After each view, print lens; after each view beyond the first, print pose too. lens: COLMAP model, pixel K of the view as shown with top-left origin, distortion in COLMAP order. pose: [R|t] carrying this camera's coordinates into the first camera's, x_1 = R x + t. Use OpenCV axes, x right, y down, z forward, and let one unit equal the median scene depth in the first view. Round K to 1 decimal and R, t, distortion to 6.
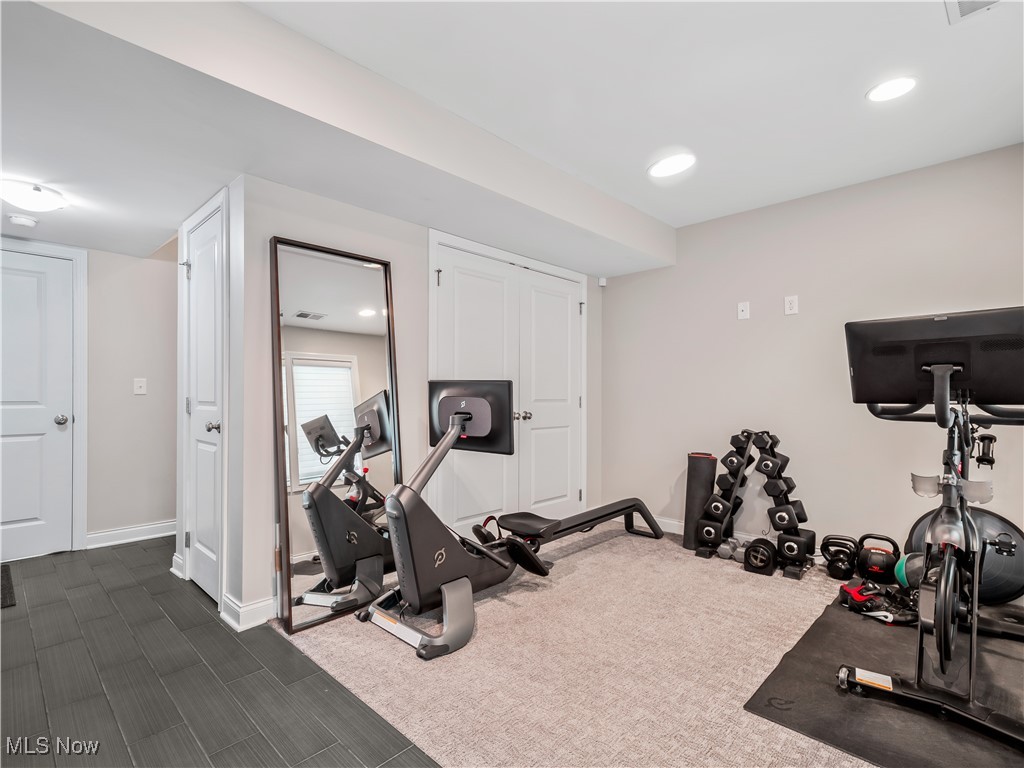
lens RADIAL K [[497.5, 0, 514.4], [0, 497.5, 381.0], [0, 0, 1]] dist [0.014854, -0.001010]
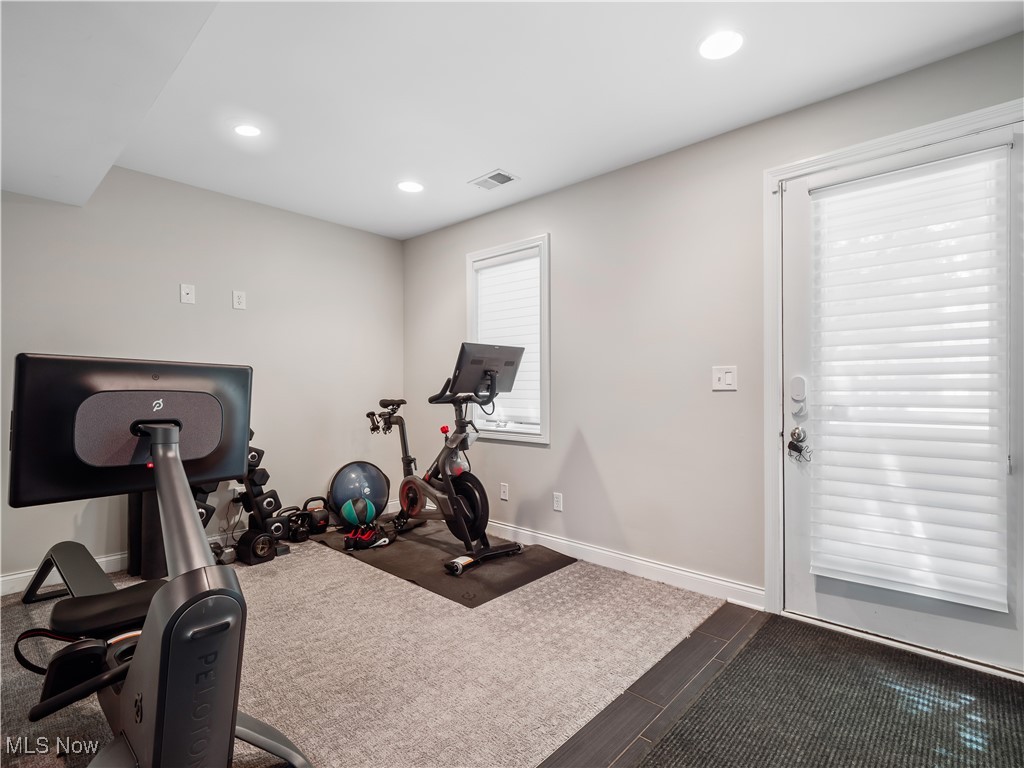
lens RADIAL K [[495.5, 0, 514.3], [0, 495.5, 377.3], [0, 0, 1]] dist [0.006953, 0.000026]
pose [[-0.018972, 0.021024, 0.999599, -0.671325], [-0.030663, 0.999296, -0.021600, 0.016373], [-0.999350, -0.031060, -0.018314, 0.639458]]
